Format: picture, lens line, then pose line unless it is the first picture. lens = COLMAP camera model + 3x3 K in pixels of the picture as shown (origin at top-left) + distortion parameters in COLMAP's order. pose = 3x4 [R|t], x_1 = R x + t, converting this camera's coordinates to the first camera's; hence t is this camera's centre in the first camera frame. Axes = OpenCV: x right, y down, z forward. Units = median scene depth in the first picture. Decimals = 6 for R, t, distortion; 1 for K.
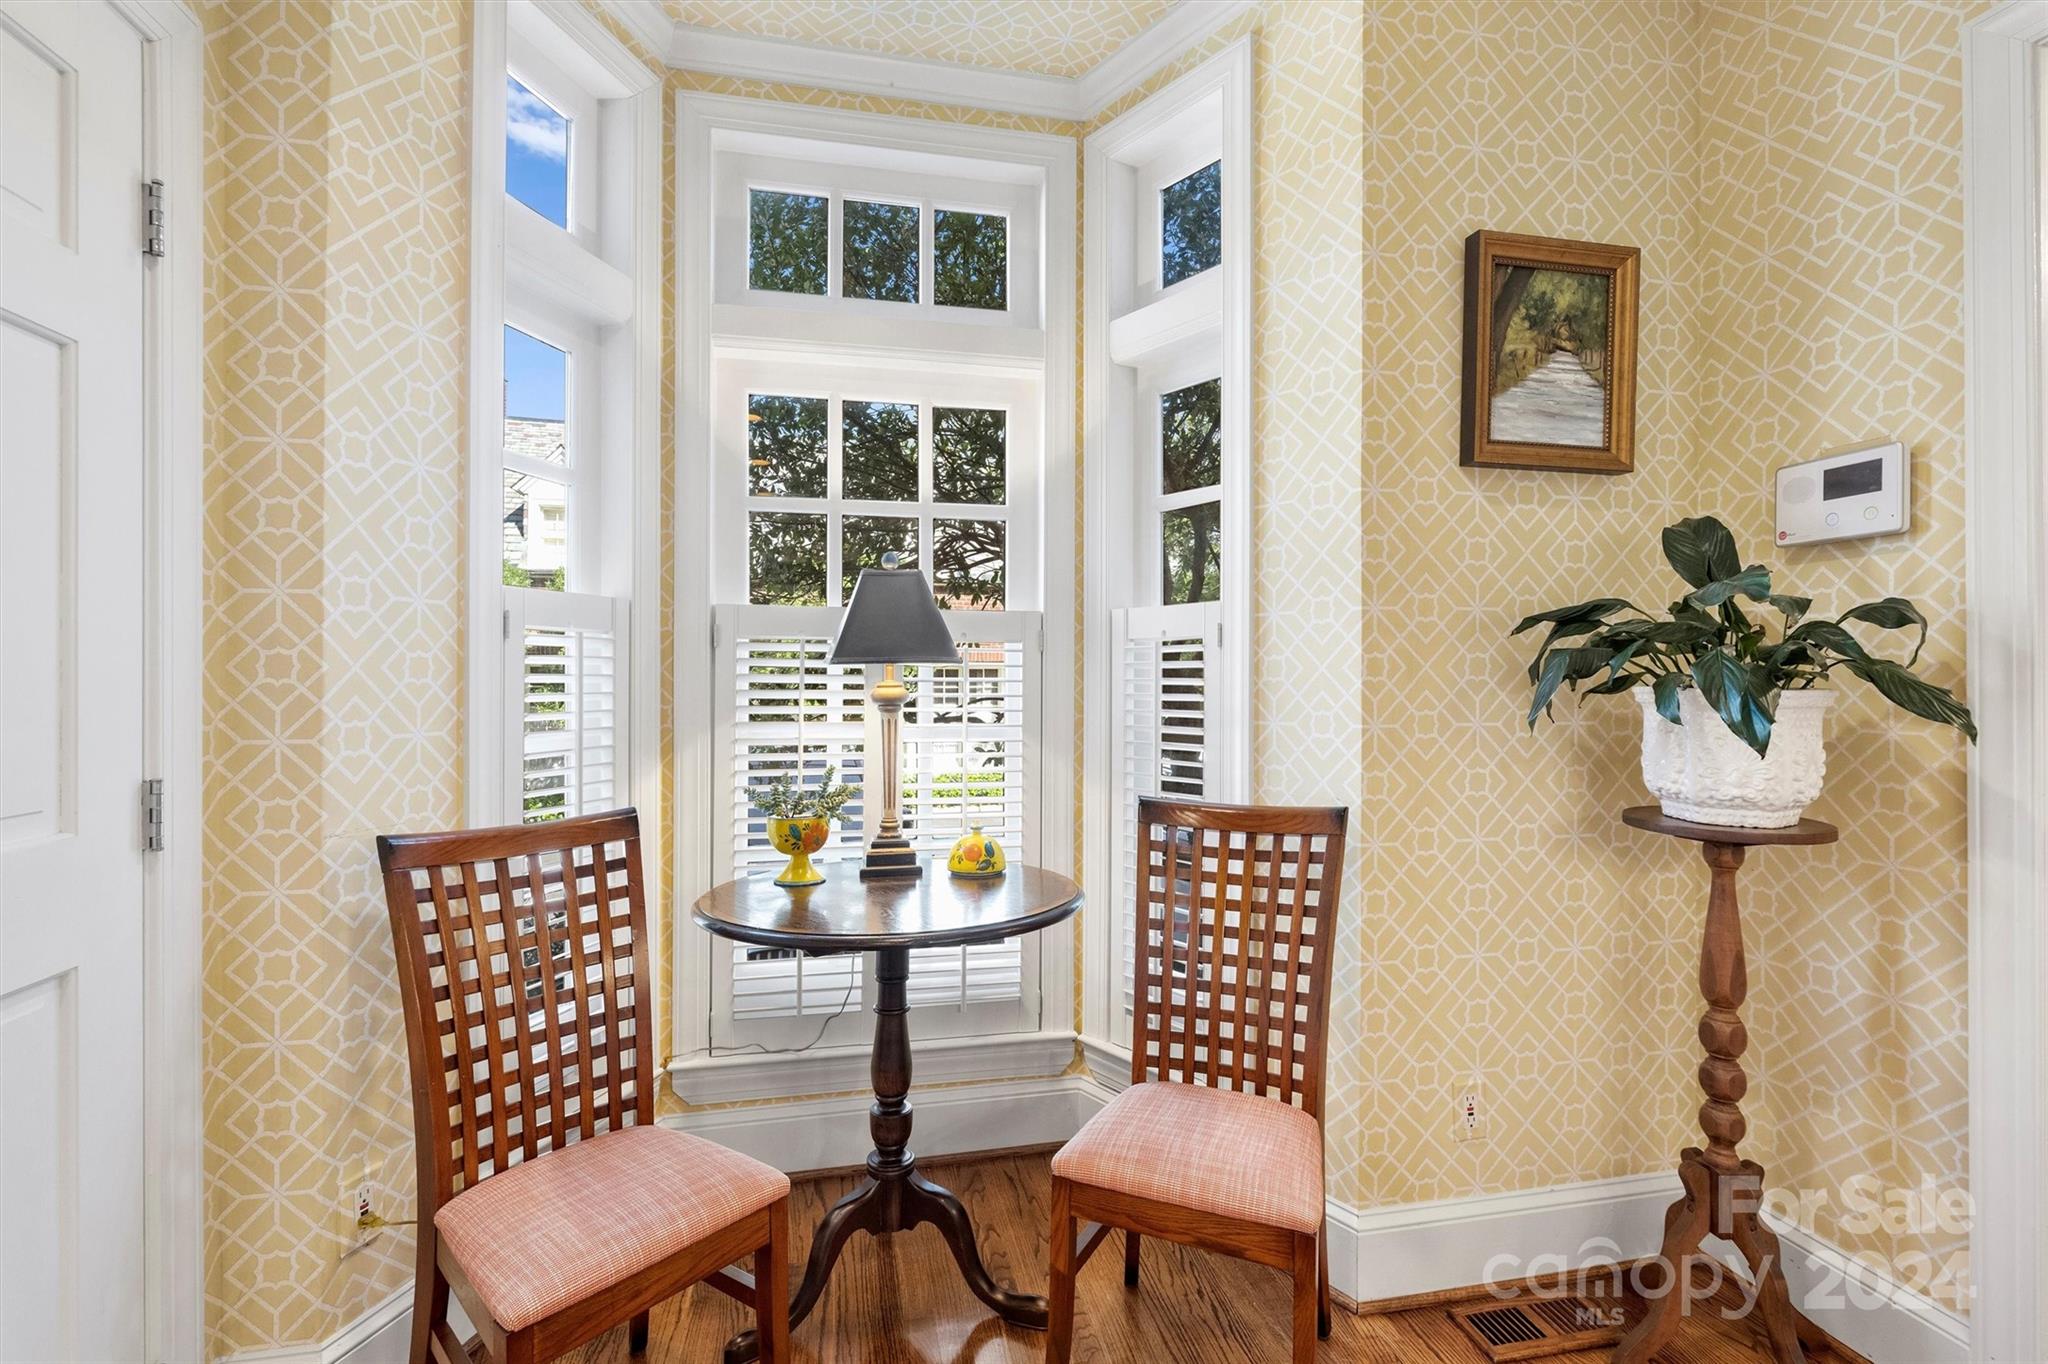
lens RADIAL K [[893.1, 0, 1019.9], [0, 893.1, 679.8], [0, 0, 1]] dist [-0.000410, 0.000052]
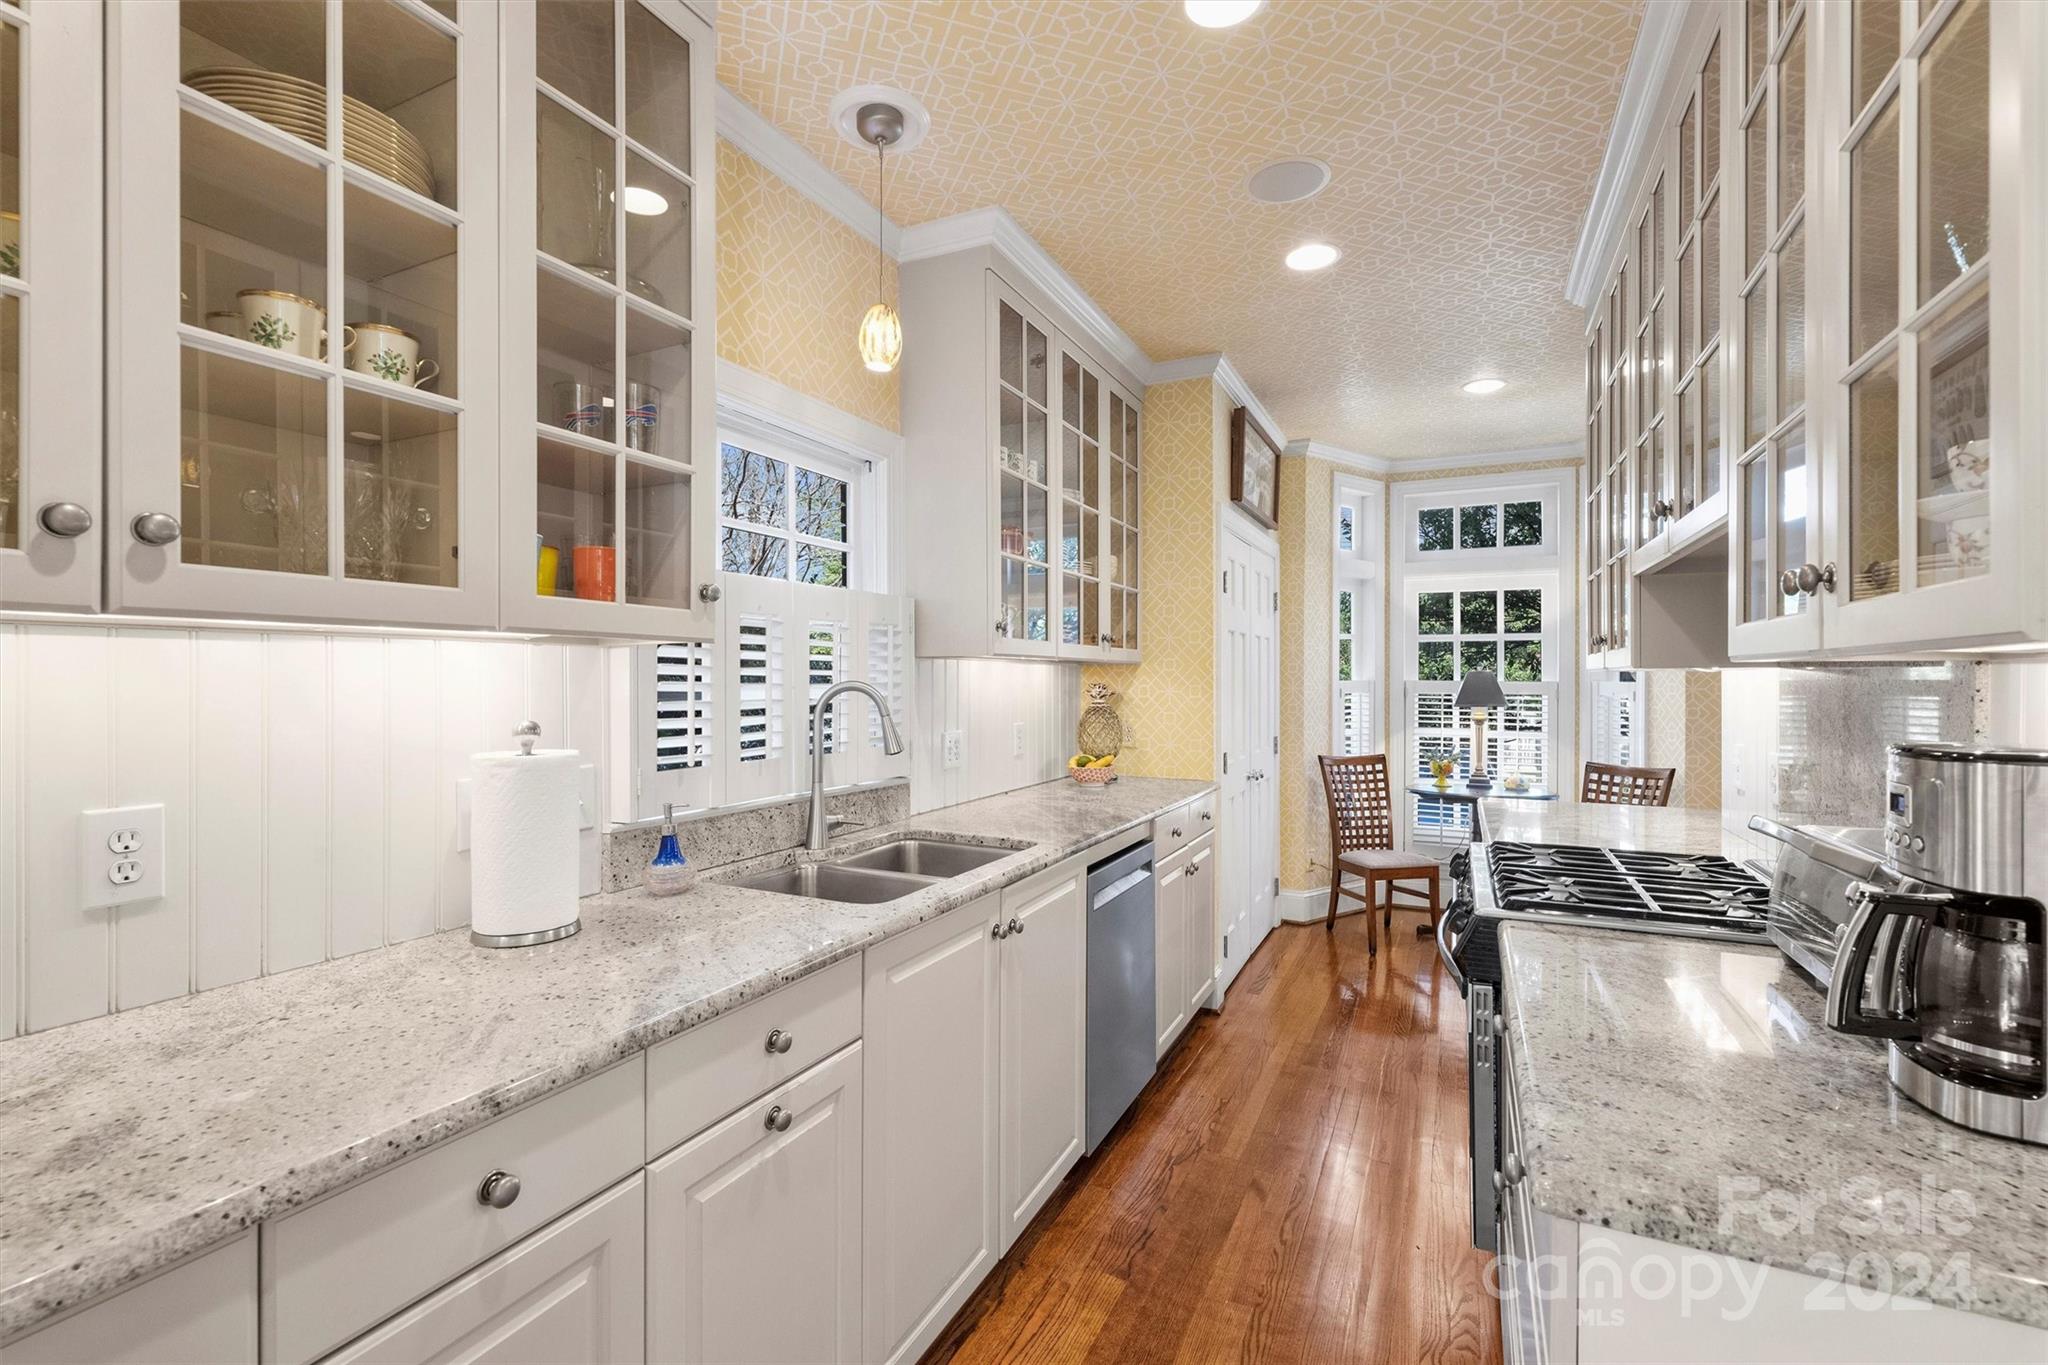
lens RADIAL K [[893.1, 0, 1019.9], [0, 893.1, 680.3], [0, 0, 1]] dist [-0.000410, 0.000052]
pose [[0.783444, 0.000322, -0.621463, 0.396448], [0.000873, 0.999998, 0.001618, -0.093009], [0.621462, -0.001810, 0.783442, -1.751689]]
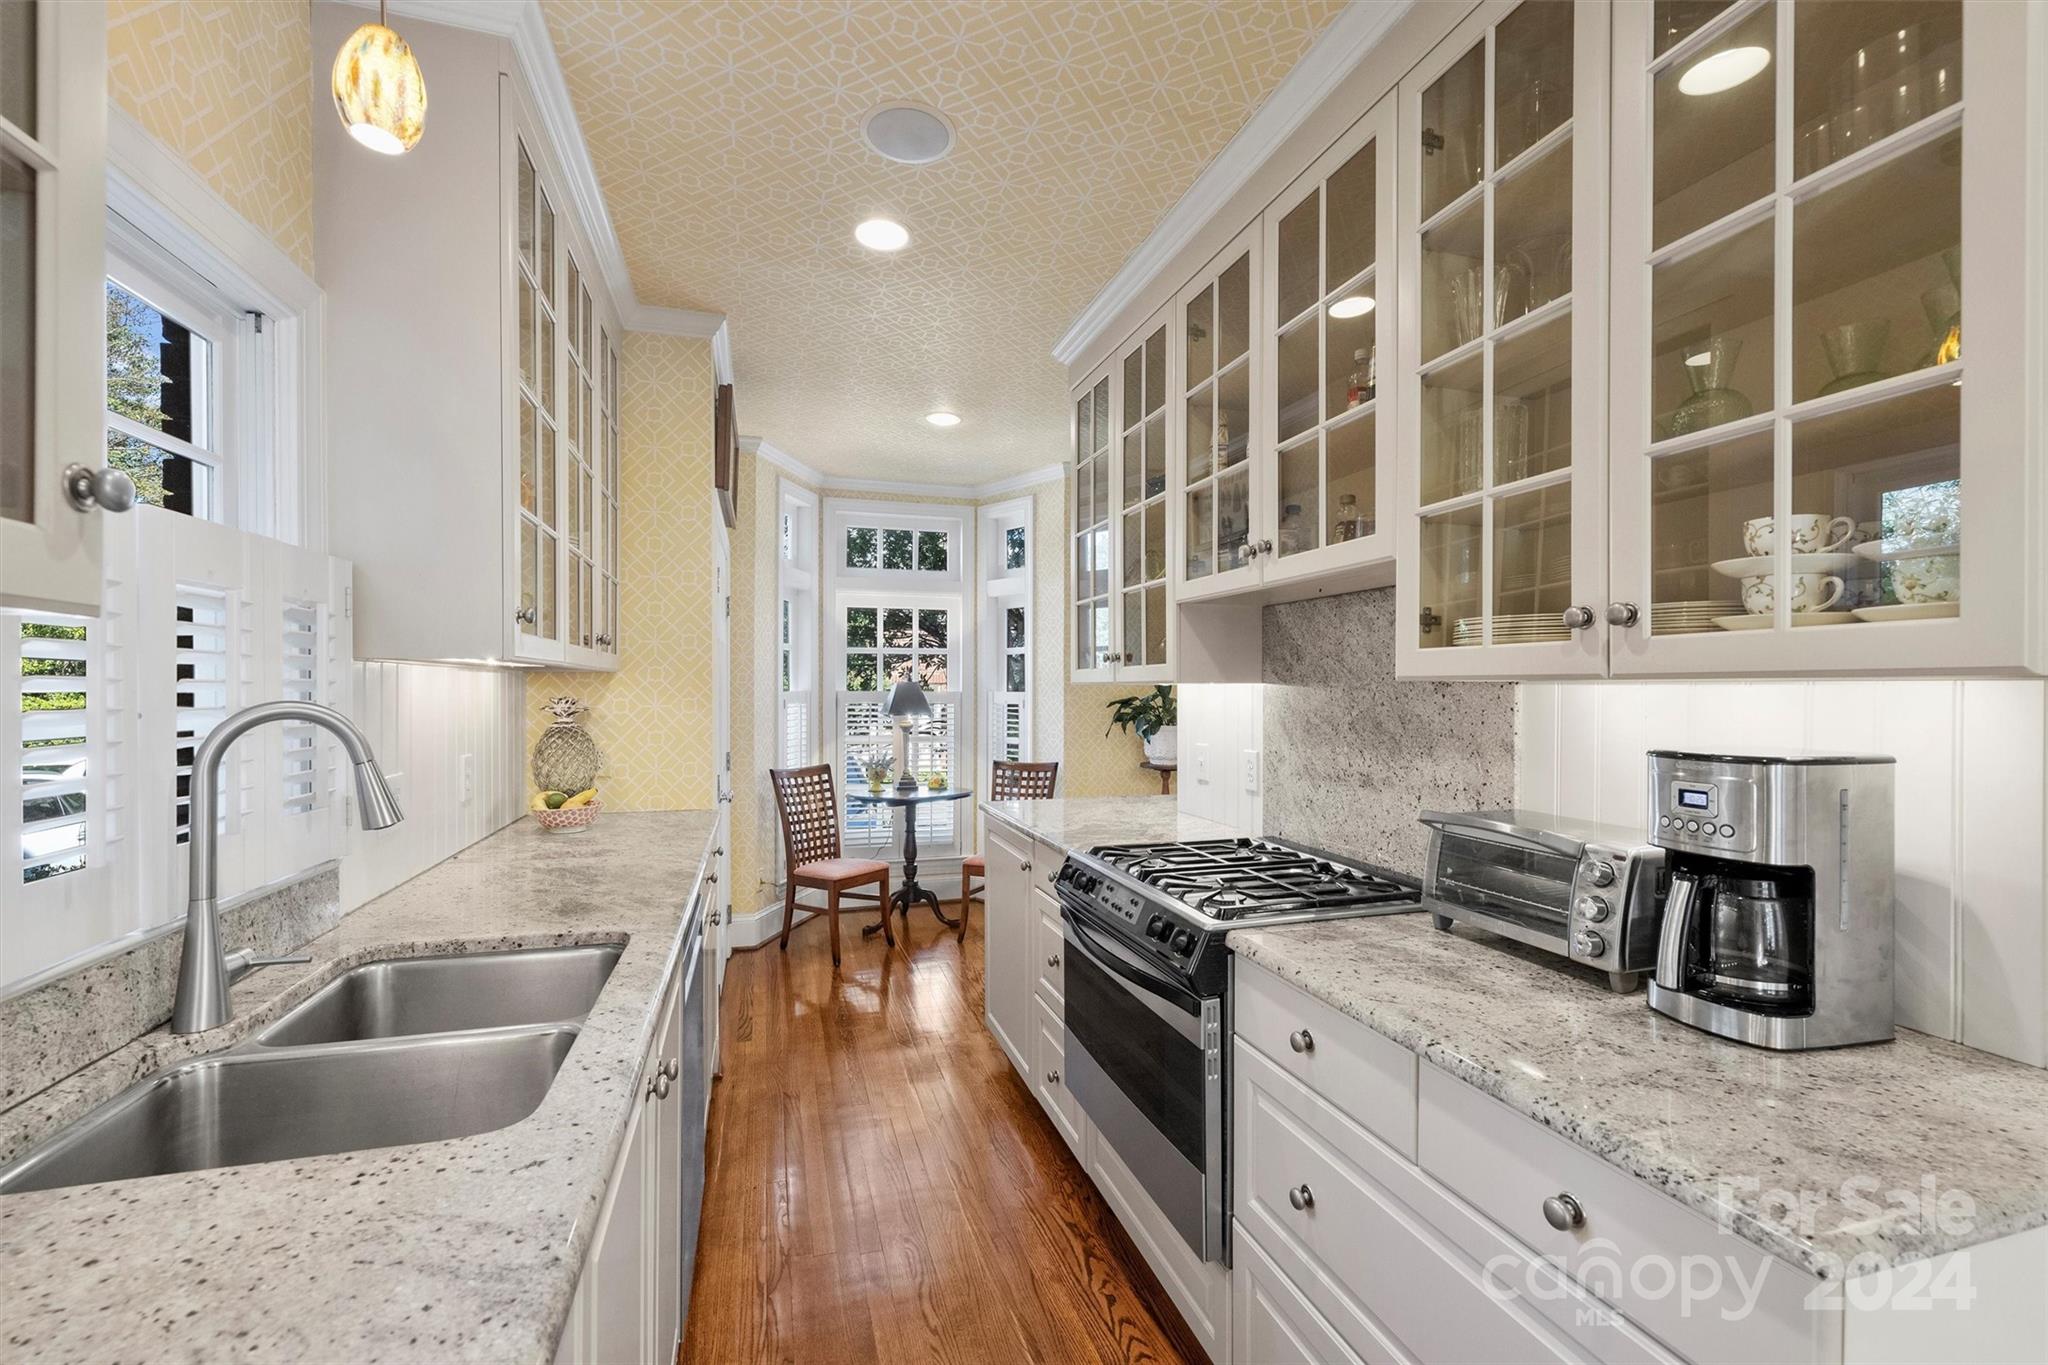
lens RADIAL K [[857.9, 0, 1009.1], [0, 857.9, 689.0], [0, 0, 1]] dist [0.000329, -0.000057]
pose [[0.997100, -0.000057, 0.076105, -0.027565], [-0.000176, 0.999995, 0.003062, -0.100892], [-0.076105, -0.003067, 0.997095, -1.623246]]
